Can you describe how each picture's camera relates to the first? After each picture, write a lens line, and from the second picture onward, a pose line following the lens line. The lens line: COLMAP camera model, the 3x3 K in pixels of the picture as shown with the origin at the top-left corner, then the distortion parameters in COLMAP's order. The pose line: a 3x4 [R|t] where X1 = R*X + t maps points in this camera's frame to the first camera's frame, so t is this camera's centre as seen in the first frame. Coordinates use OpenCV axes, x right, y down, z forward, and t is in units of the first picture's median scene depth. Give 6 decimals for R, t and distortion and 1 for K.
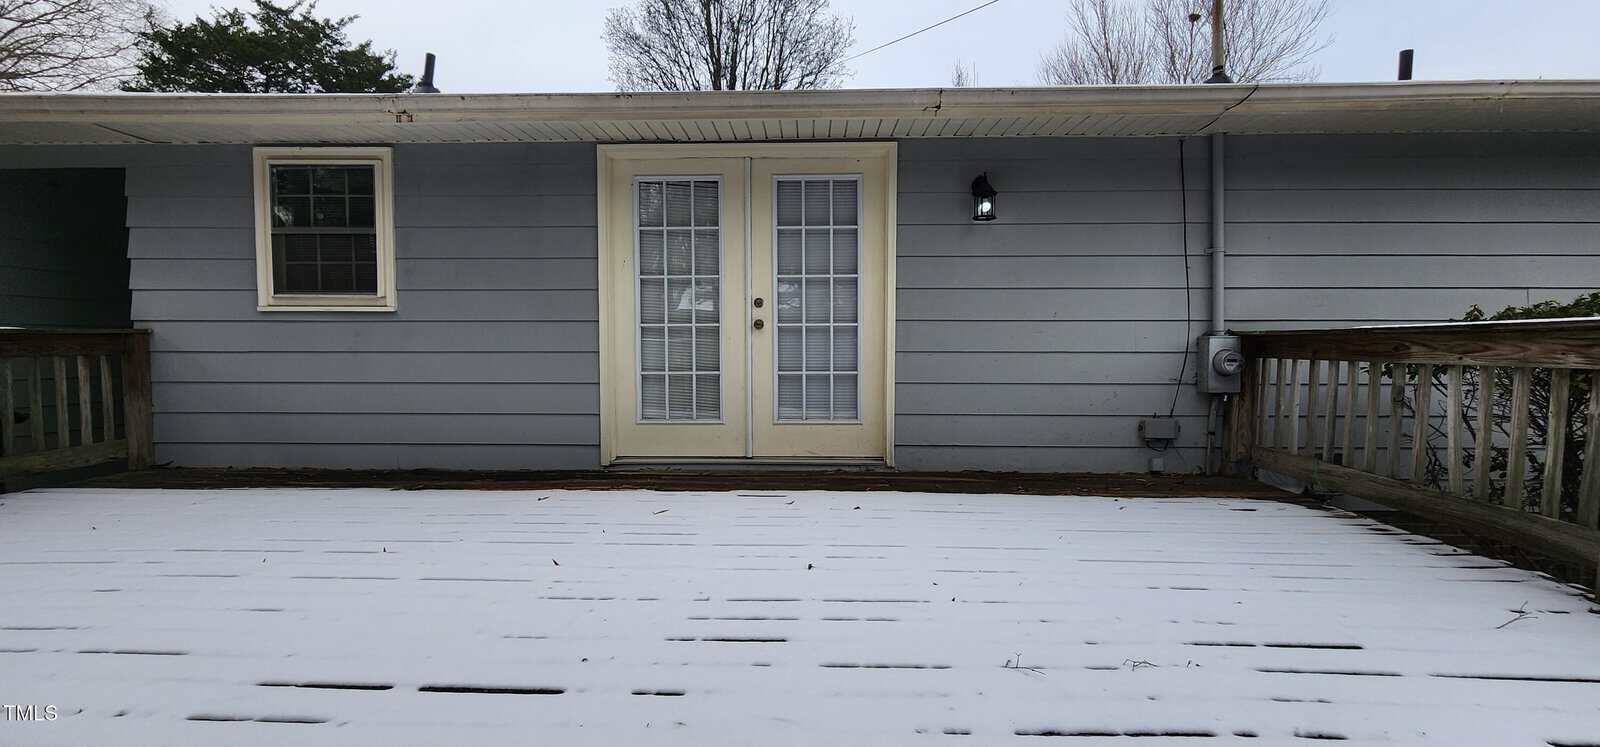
lens RADIAL K [[659.1, 0, 805.4], [0, 659.1, 379.6], [0, 0, 1]] dist [-0.001269, -0.000112]
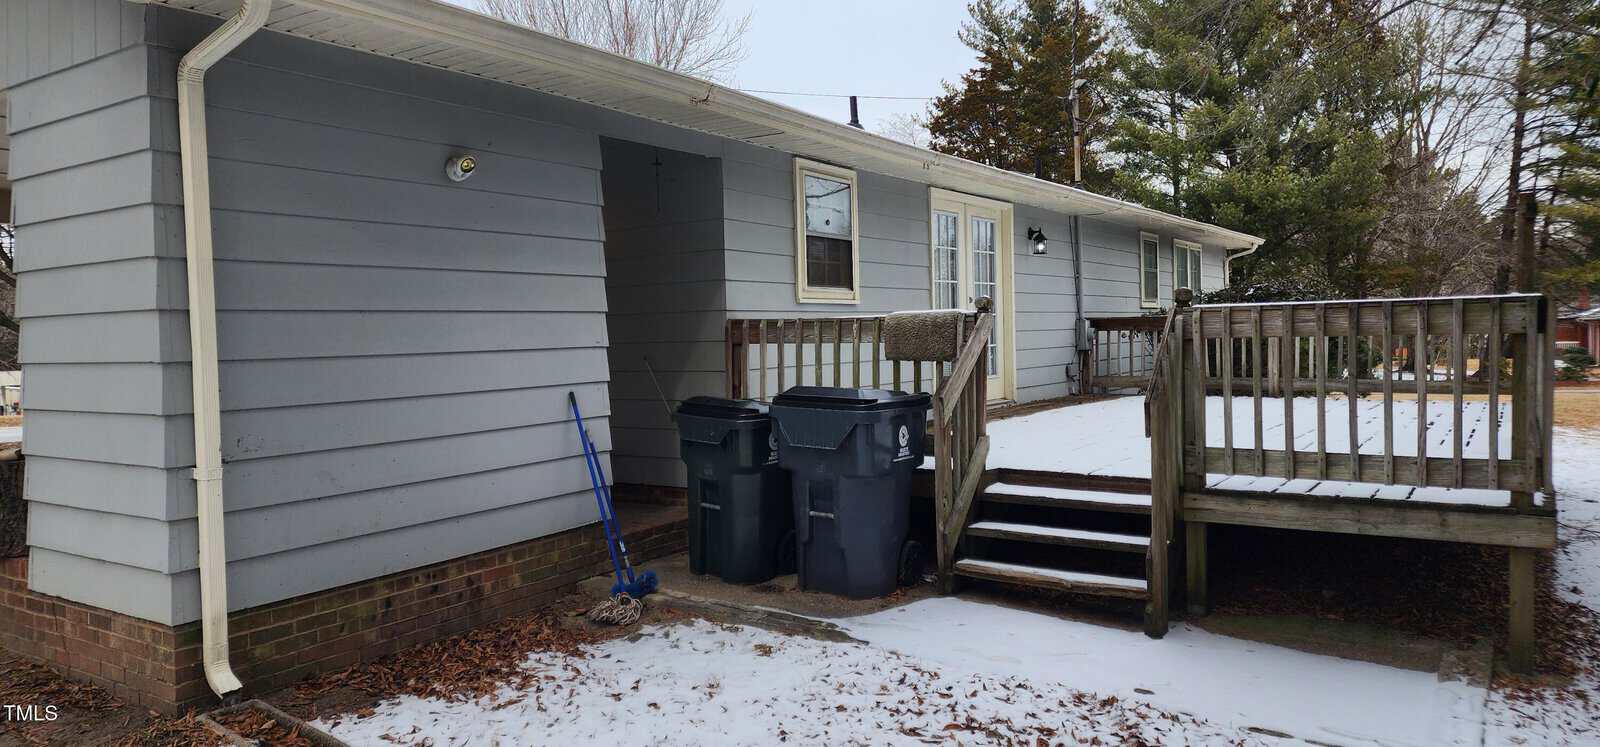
lens RADIAL K [[1055.4, 0, 783.1], [0, 1055.4, 375.2], [0, 0, 1]] dist [0.031999, -0.002082]
pose [[0.542183, -0.049751, 0.838786, -2.369115], [0.072024, 0.997323, 0.012599, -0.007172], [-0.837168, 0.053582, 0.544315, 0.060253]]
